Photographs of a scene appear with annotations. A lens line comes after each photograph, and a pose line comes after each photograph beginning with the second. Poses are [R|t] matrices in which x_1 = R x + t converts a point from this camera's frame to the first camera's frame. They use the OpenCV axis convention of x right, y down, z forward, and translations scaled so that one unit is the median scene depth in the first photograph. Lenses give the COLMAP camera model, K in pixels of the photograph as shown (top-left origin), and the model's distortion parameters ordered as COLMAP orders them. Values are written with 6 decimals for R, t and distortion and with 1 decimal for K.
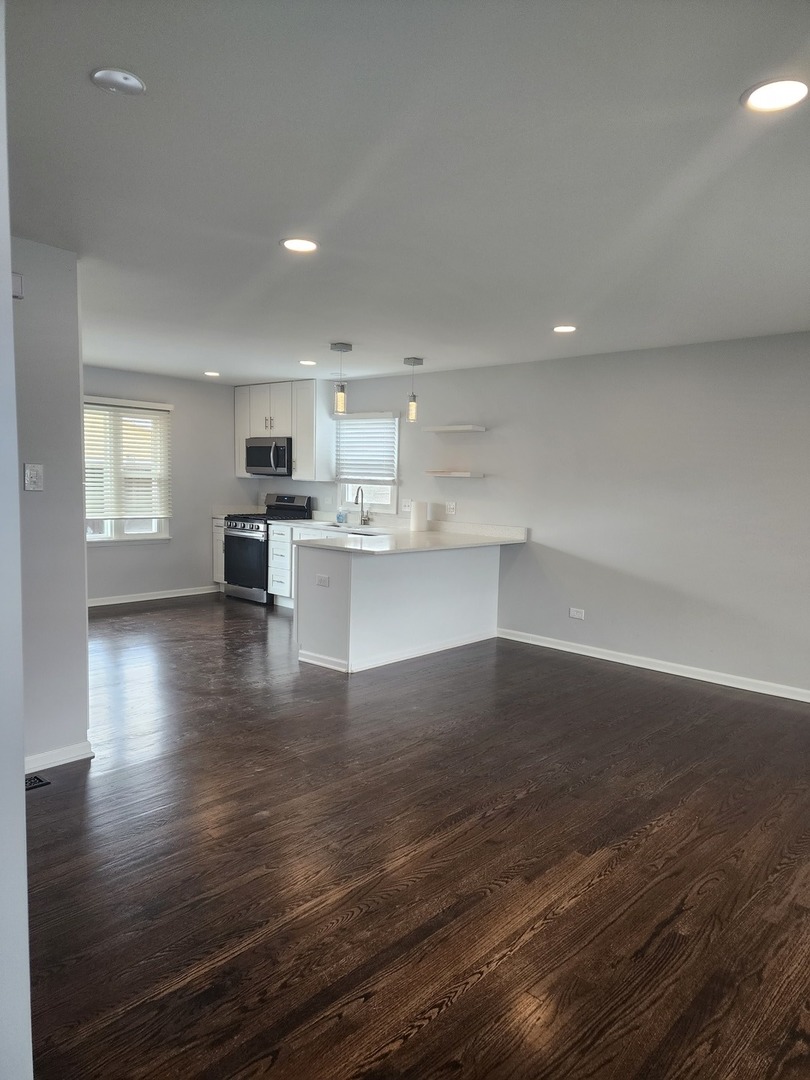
lens RADIAL K [[726.4, 0, 403.9], [0, 726.4, 540.3], [0, 0, 1]] dist [0.070559, -0.007601]
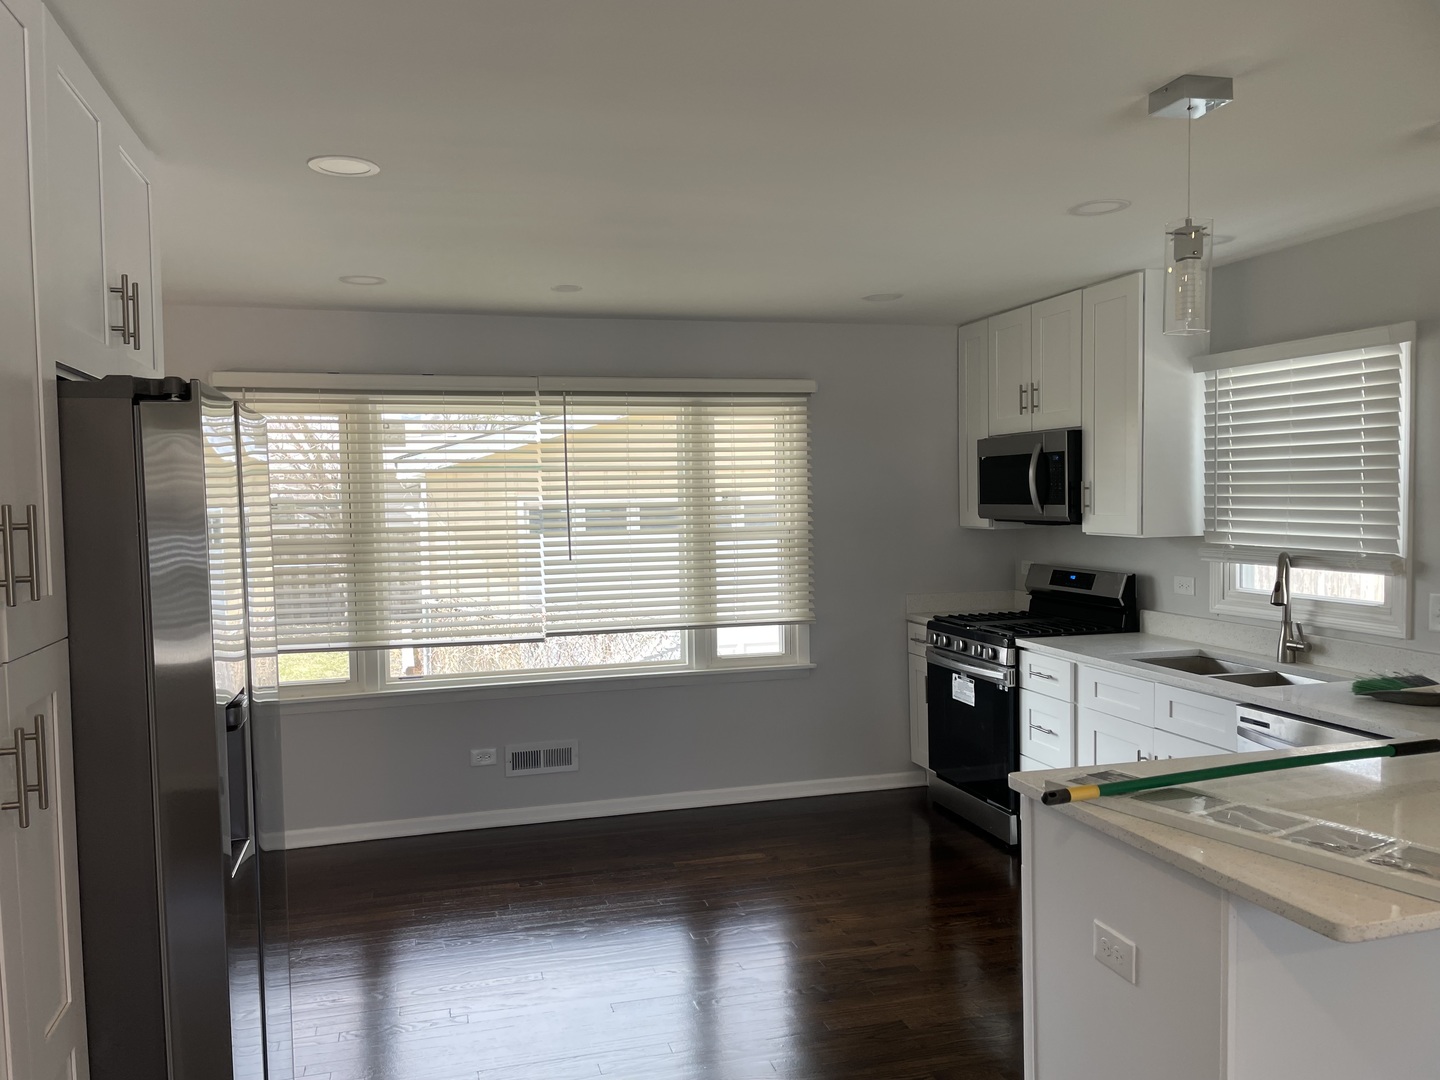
lens RADIAL K [[1087.5, 0, 689.8], [0, 1087.5, 535.3], [0, 0, 1]] dist [0.031121, -0.011361]
pose [[0.844379, -0.024040, -0.535206, -0.015503], [-0.001843, 0.998857, -0.047773, -0.052808], [0.535743, 0.041325, 0.843369, 0.376232]]
